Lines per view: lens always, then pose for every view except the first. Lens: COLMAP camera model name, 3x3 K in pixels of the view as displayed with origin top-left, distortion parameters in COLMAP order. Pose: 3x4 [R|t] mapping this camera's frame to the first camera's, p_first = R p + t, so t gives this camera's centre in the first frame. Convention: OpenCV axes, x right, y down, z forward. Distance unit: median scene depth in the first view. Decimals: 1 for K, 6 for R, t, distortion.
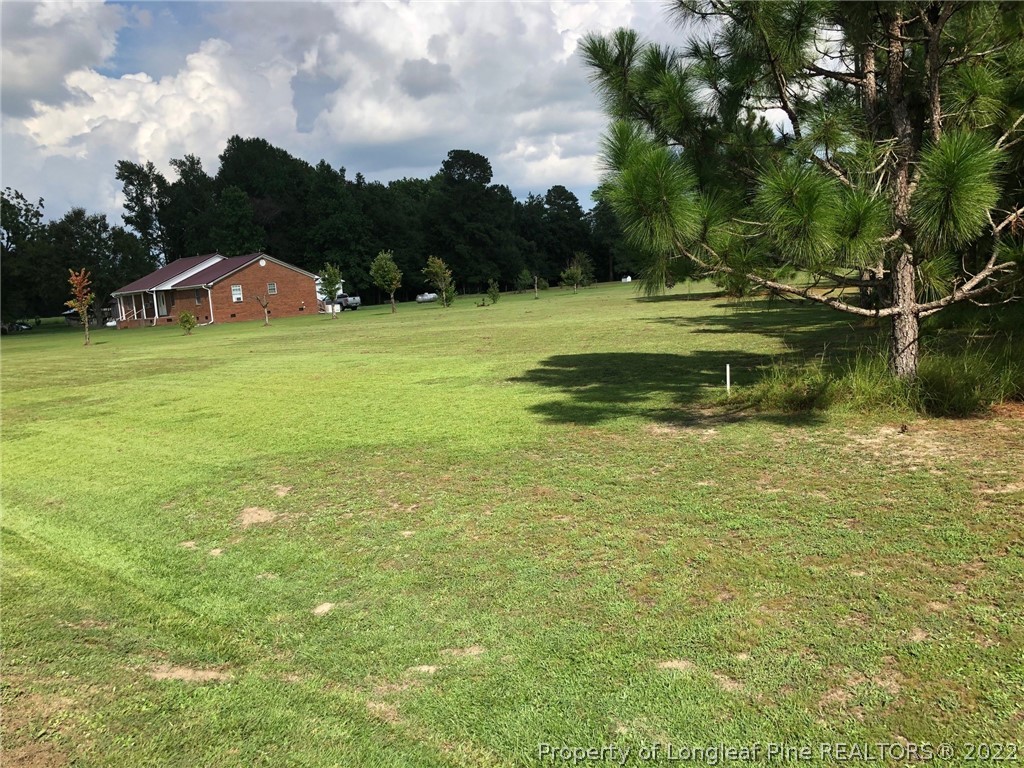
lens RADIAL K [[841.7, 0, 514.1], [0, 841.7, 385.1], [0, 0, 1]] dist [0.042739, -0.037929]
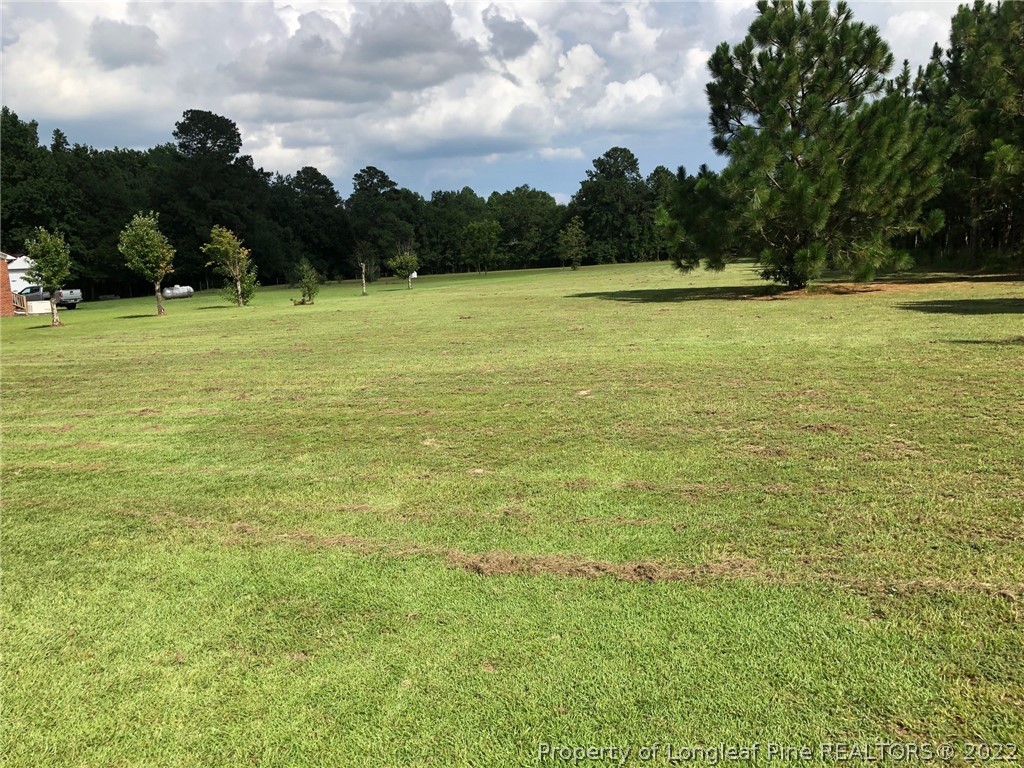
lens RADIAL K [[841.7, 0, 505.7], [0, 841.7, 382.9], [0, 0, 1]] dist [0.042739, -0.037929]
pose [[0.951758, -0.023644, 0.305938, -0.039232], [0.023691, 0.999713, 0.003560, -0.013547], [-0.305935, 0.003860, 0.952045, 0.140425]]
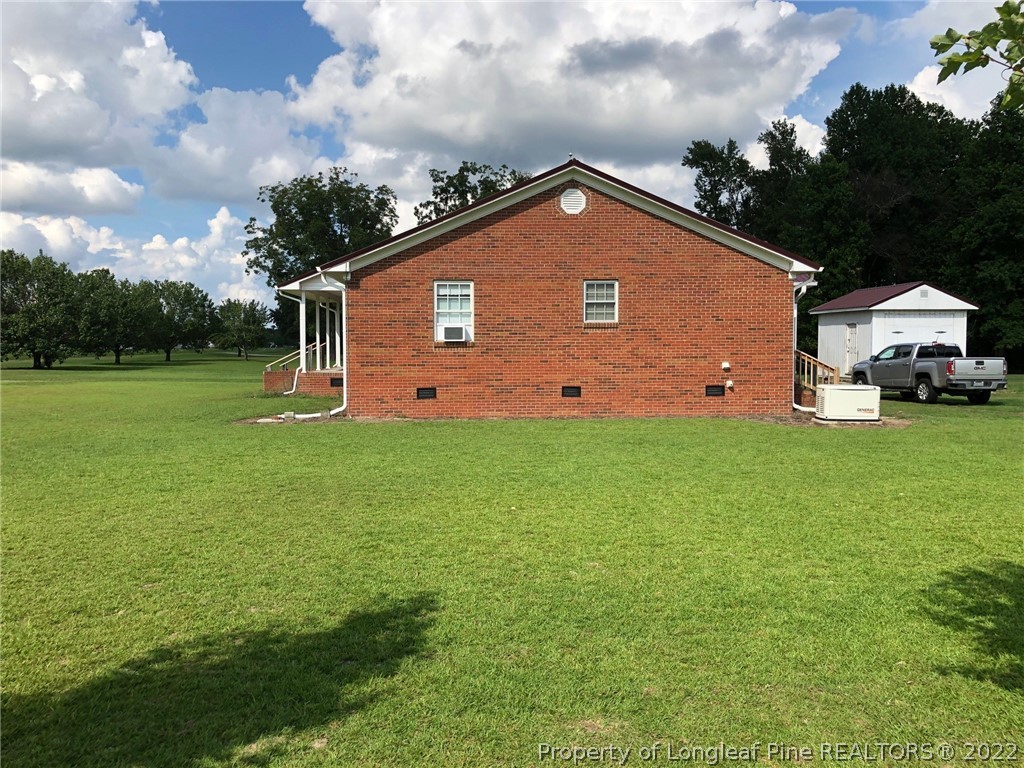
lens RADIAL K [[841.7, 0, 510.7], [0, 841.7, 382.1], [0, 0, 1]] dist [0.042739, -0.037929]
pose [[0.726359, 0.106836, -0.678961, -0.065032], [-0.139842, 0.990154, 0.006199, -0.044447], [0.672939, 0.090445, 0.734148, 0.402324]]
